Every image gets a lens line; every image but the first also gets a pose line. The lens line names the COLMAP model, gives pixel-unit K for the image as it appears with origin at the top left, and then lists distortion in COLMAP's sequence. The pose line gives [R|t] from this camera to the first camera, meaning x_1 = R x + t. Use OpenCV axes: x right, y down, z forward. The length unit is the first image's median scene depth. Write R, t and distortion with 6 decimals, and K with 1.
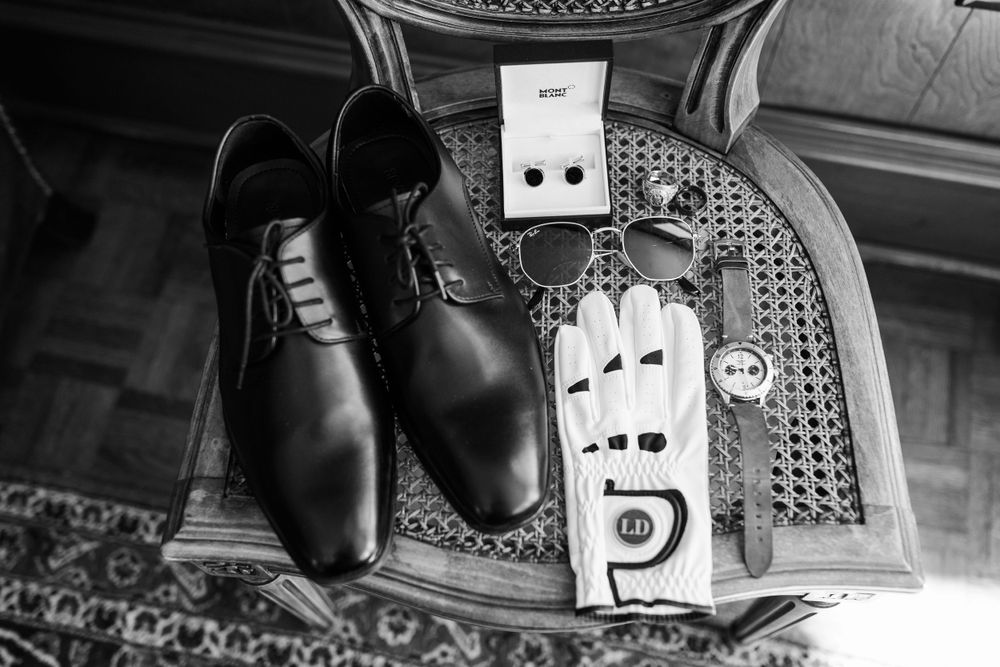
lens RADIAL K [[1011.1, 0, 570.4], [0, 1011.1, 336.6], [0, 0, 1]] dist [-0.010197, -0.010804]
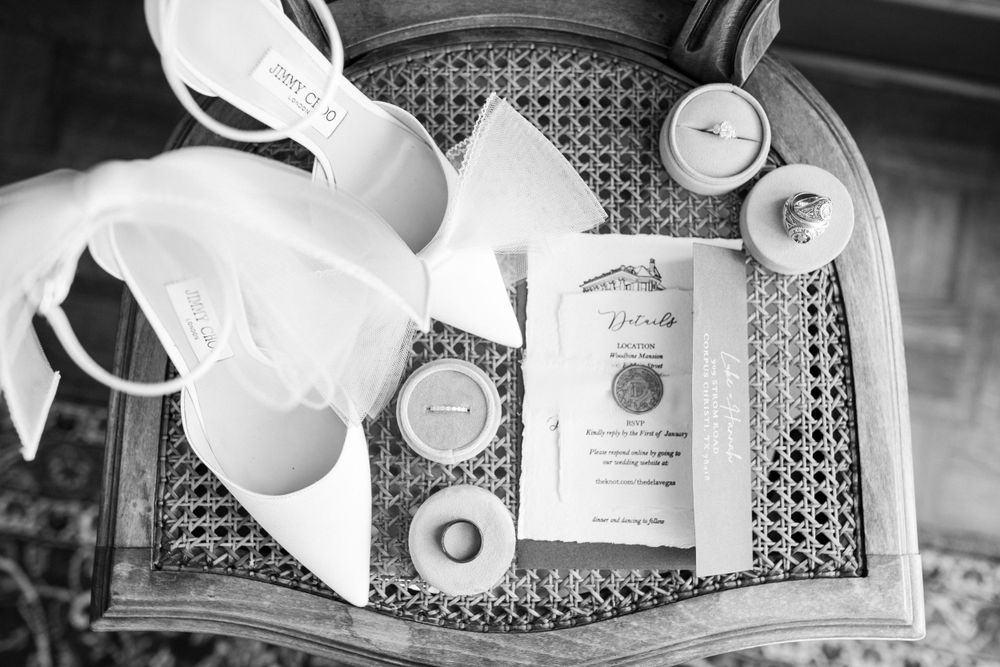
lens RADIAL K [[1011.1, 0, 570.4], [0, 1011.1, 336.6], [0, 0, 1]] dist [-0.010197, -0.010804]
pose [[0.999489, -0.014104, 0.028692, 0.000172], [0.003097, 0.935921, 0.352197, -0.329846], [-0.031820, -0.351928, 0.935486, 0.224587]]
